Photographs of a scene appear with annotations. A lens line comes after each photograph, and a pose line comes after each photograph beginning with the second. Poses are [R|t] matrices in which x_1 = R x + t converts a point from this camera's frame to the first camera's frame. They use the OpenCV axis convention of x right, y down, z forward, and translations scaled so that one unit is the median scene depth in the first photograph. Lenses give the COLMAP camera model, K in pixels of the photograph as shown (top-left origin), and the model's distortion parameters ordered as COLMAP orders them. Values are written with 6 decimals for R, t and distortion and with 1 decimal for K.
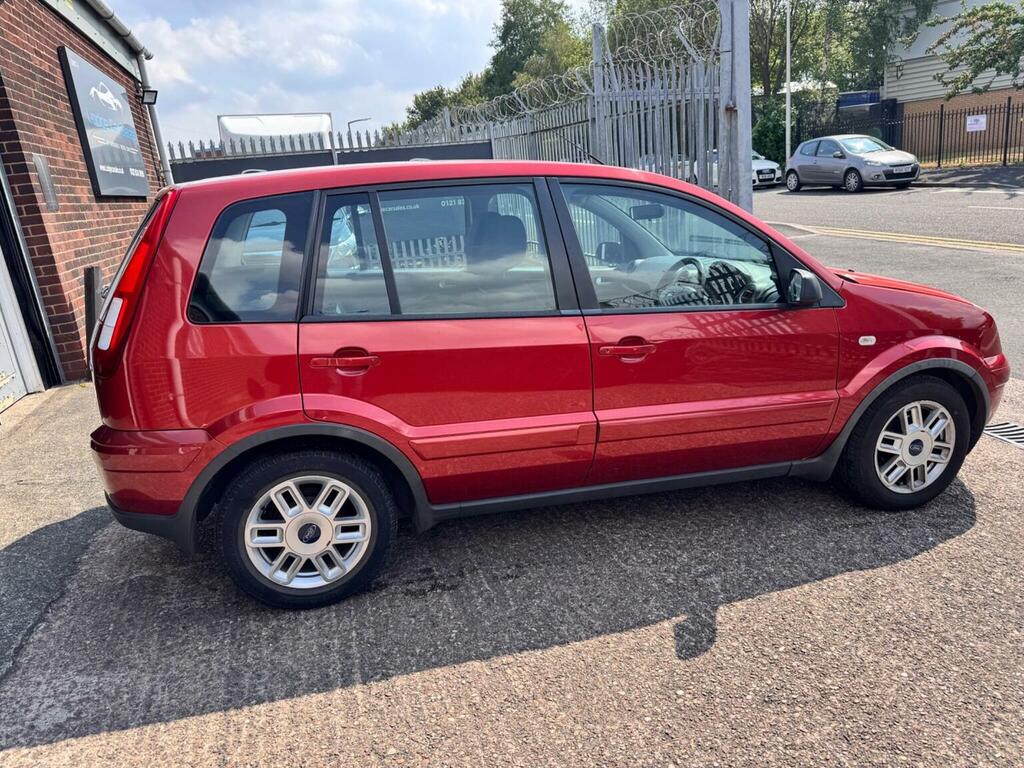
lens RADIAL K [[769.6, 0, 511.3], [0, 769.6, 389.3], [0, 0, 1]] dist [0.055233, -0.060193]
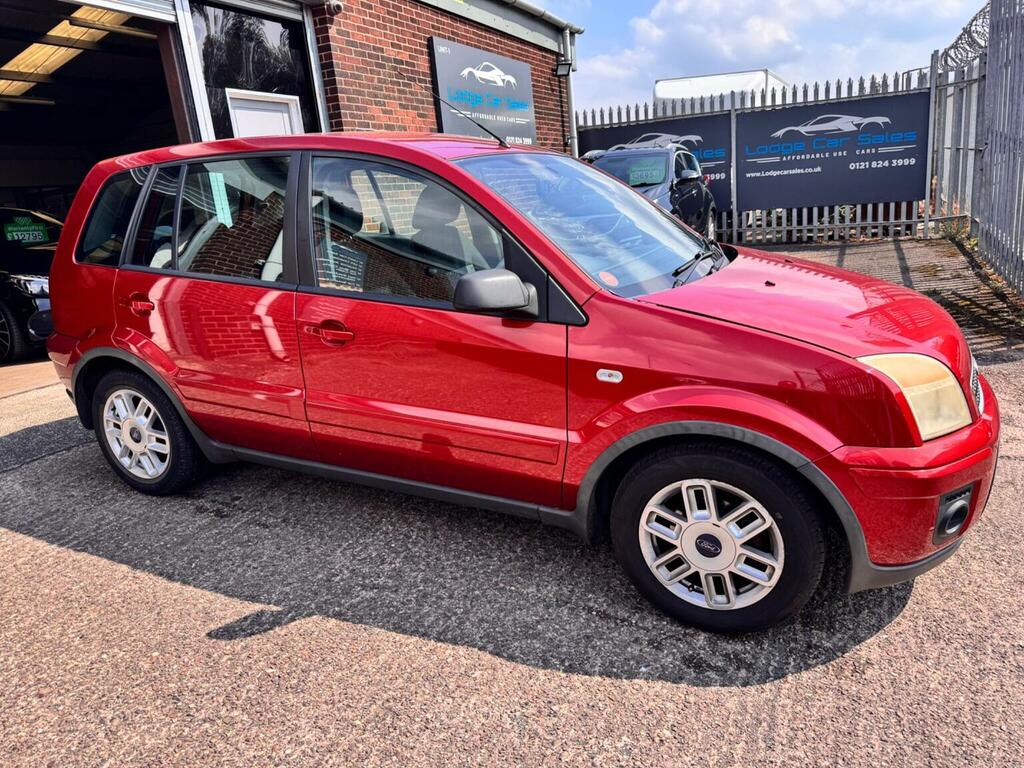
lens RADIAL K [[769.6, 0, 512.8], [0, 769.6, 389.2], [0, 0, 1]] dist [0.055233, -0.060193]
pose [[0.723374, 0.200512, -0.660700, 0.862654], [-0.167318, 0.979289, 0.114009, -0.116166], [0.669876, 0.028076, 0.741942, 0.388907]]
